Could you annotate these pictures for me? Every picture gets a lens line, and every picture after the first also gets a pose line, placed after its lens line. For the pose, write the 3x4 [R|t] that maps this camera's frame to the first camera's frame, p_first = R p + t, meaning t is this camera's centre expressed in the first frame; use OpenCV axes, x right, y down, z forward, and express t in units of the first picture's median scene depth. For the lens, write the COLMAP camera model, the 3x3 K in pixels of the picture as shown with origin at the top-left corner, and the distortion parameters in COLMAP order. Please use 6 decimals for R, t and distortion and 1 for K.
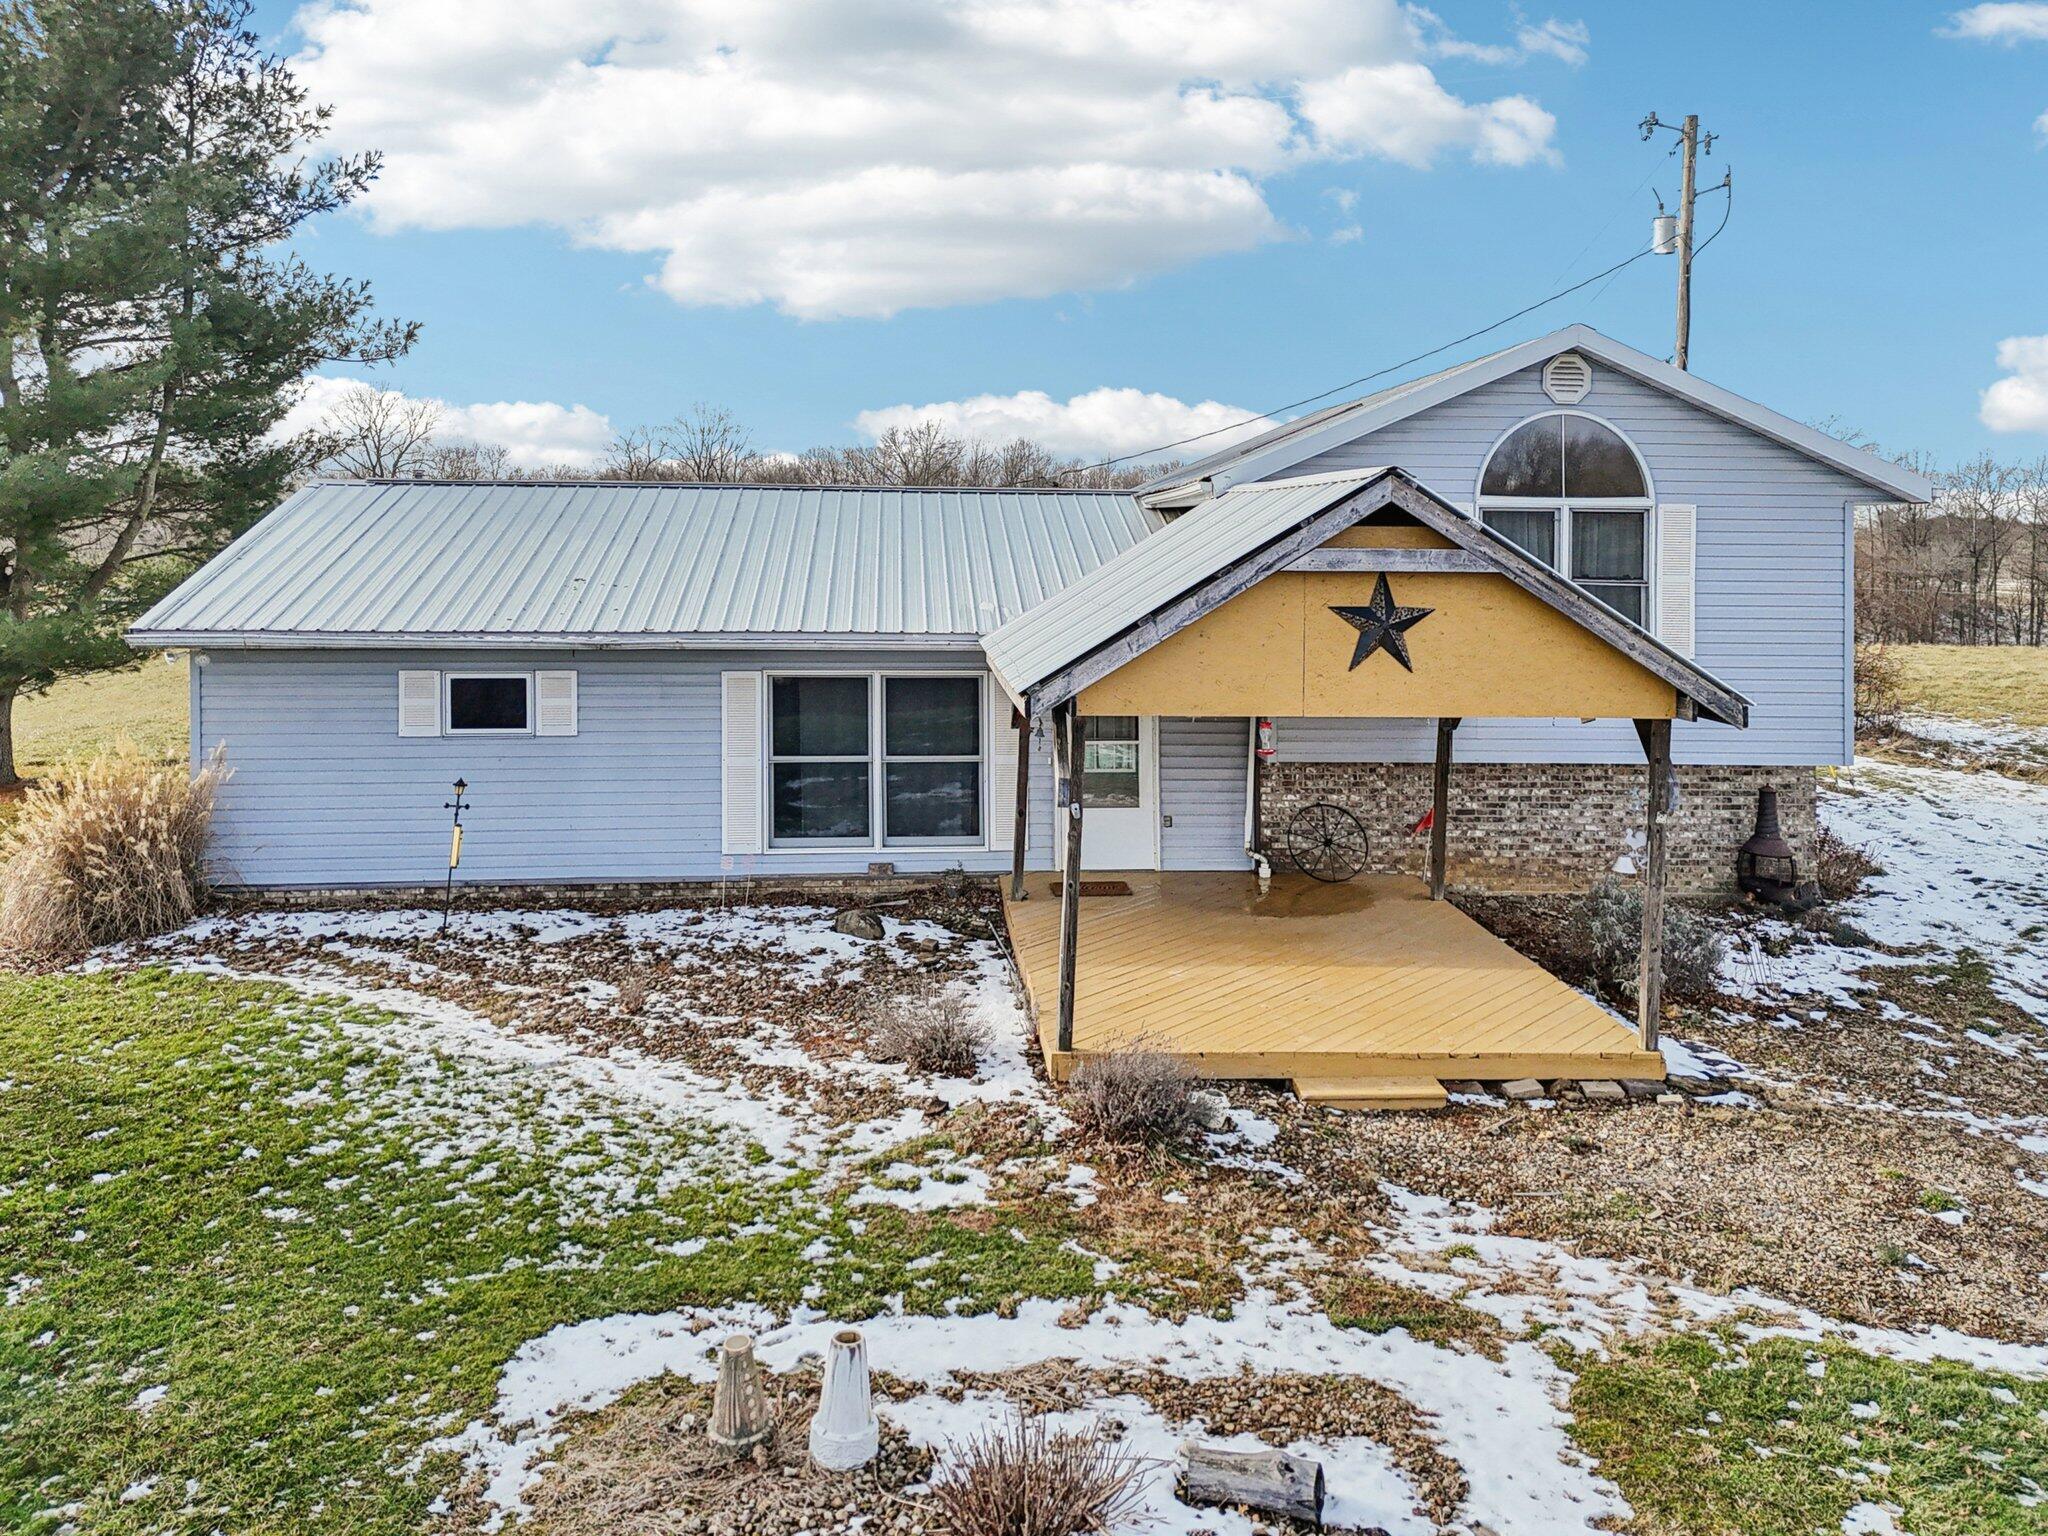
lens RADIAL K [[1429.0, 0, 1027.0], [0, 1429.0, 568.8], [0, 0, 1]] dist [0.074610, -0.007566]
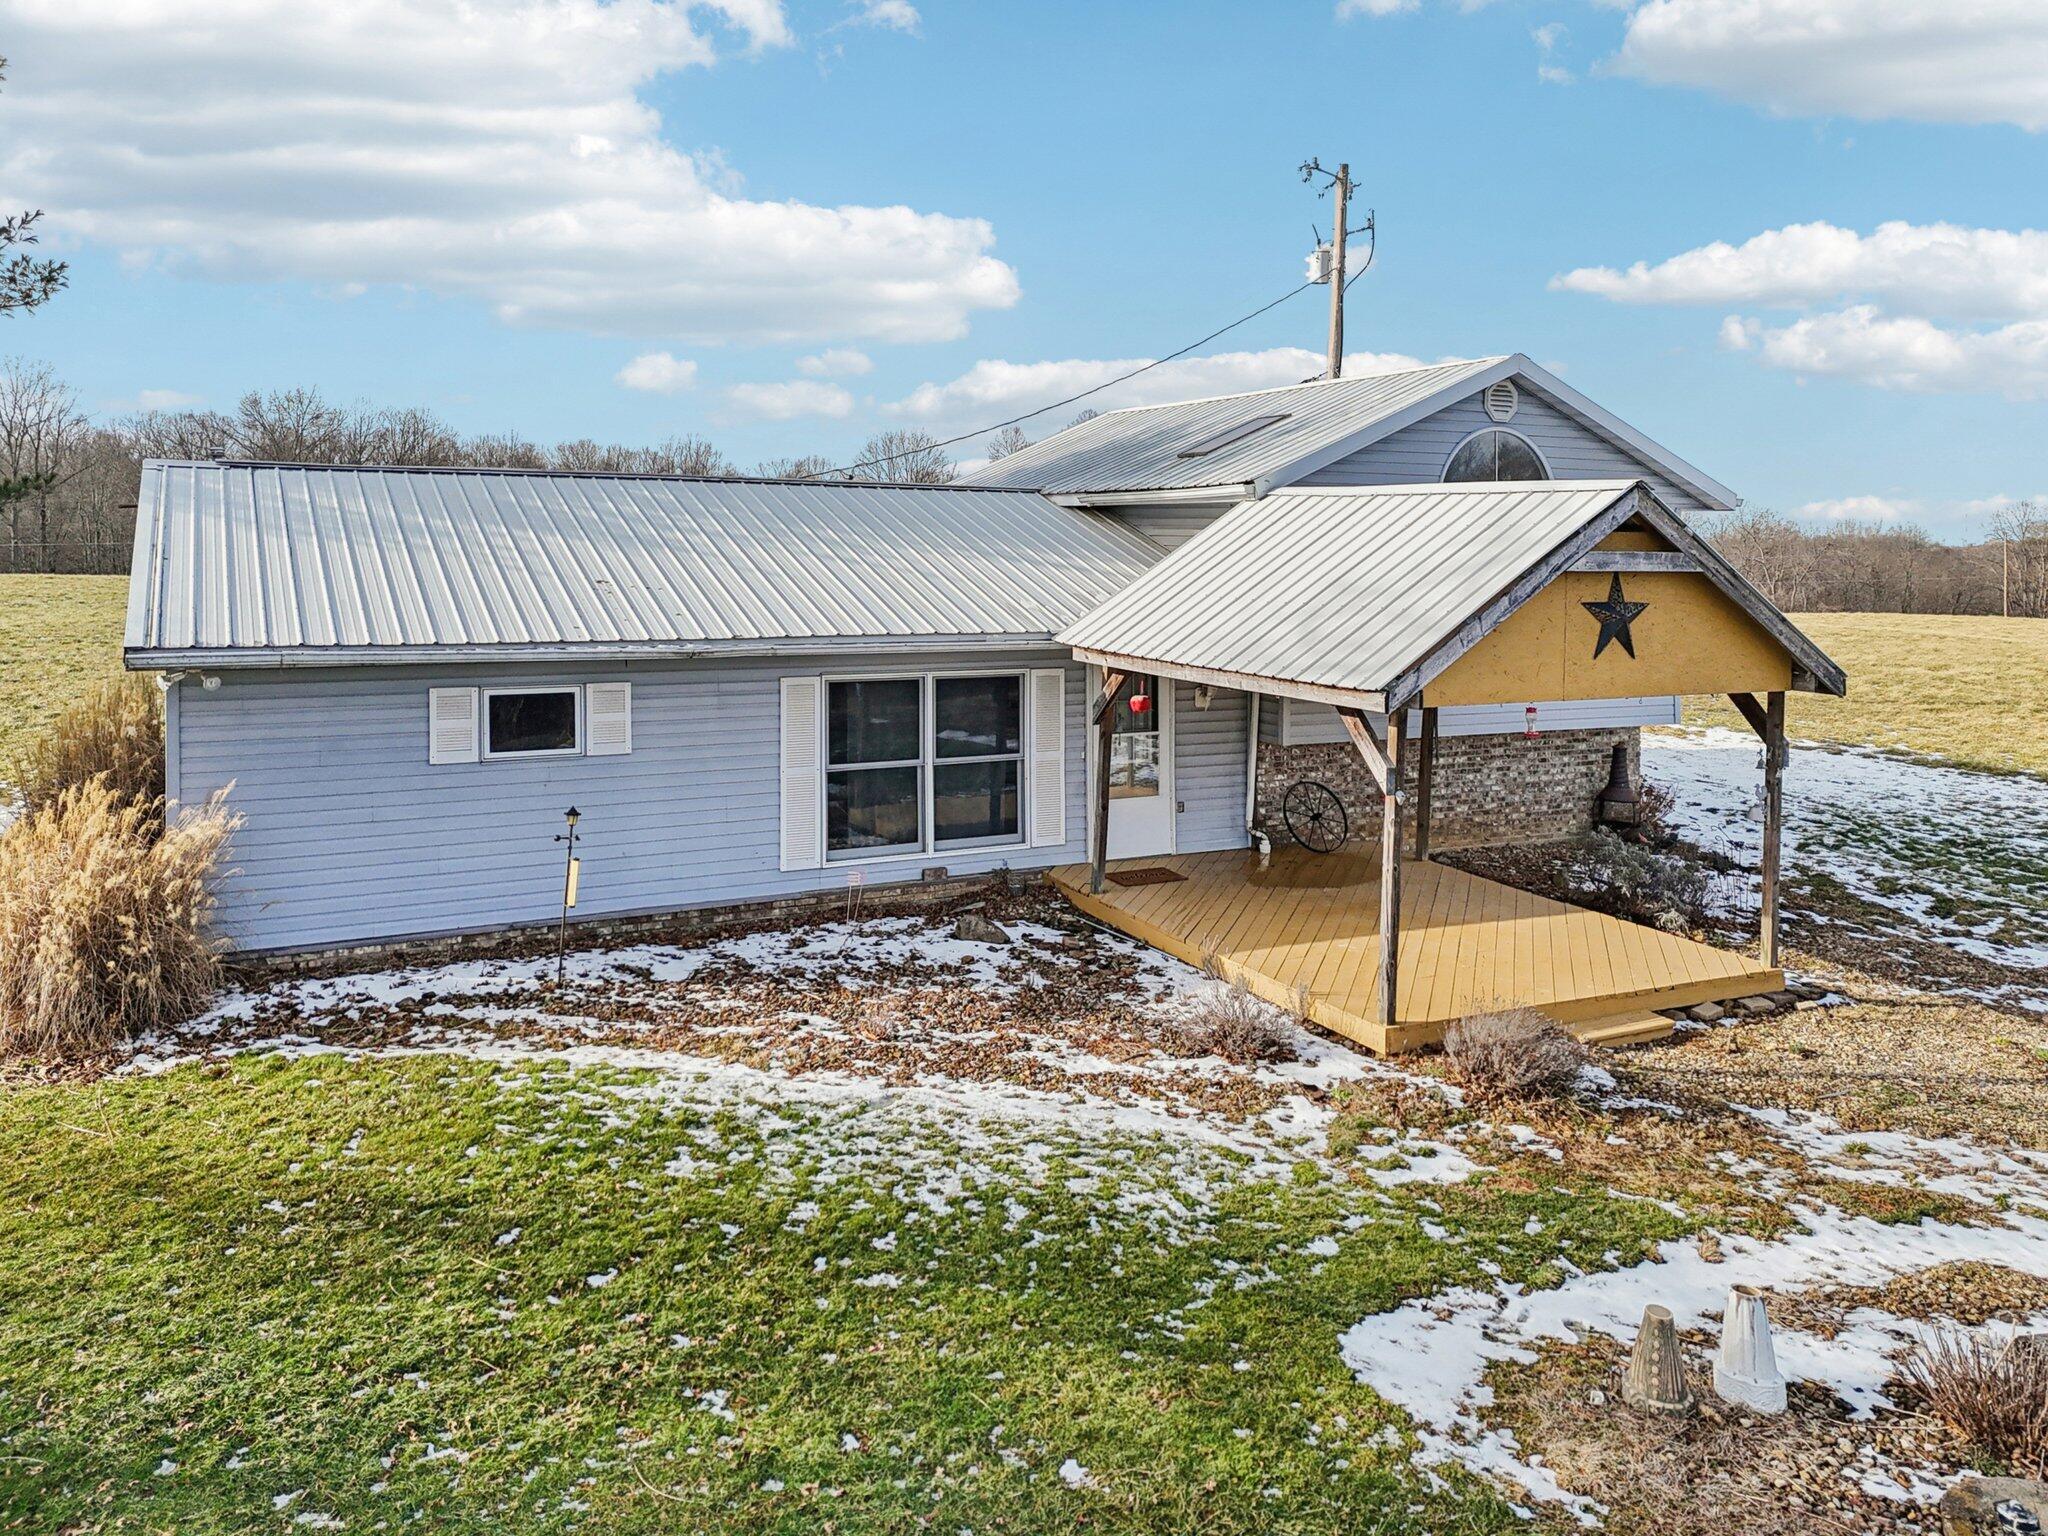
lens RADIAL K [[1426.9, 0, 957.5], [0, 1426.9, 549.7], [0, 0, 1]] dist [0.062268, -0.001494]
pose [[0.936378, -0.002139, 0.350986, -0.485119], [0.004397, 0.999974, -0.005638, -0.008058], [-0.350965, 0.006822, 0.936364, 0.083686]]
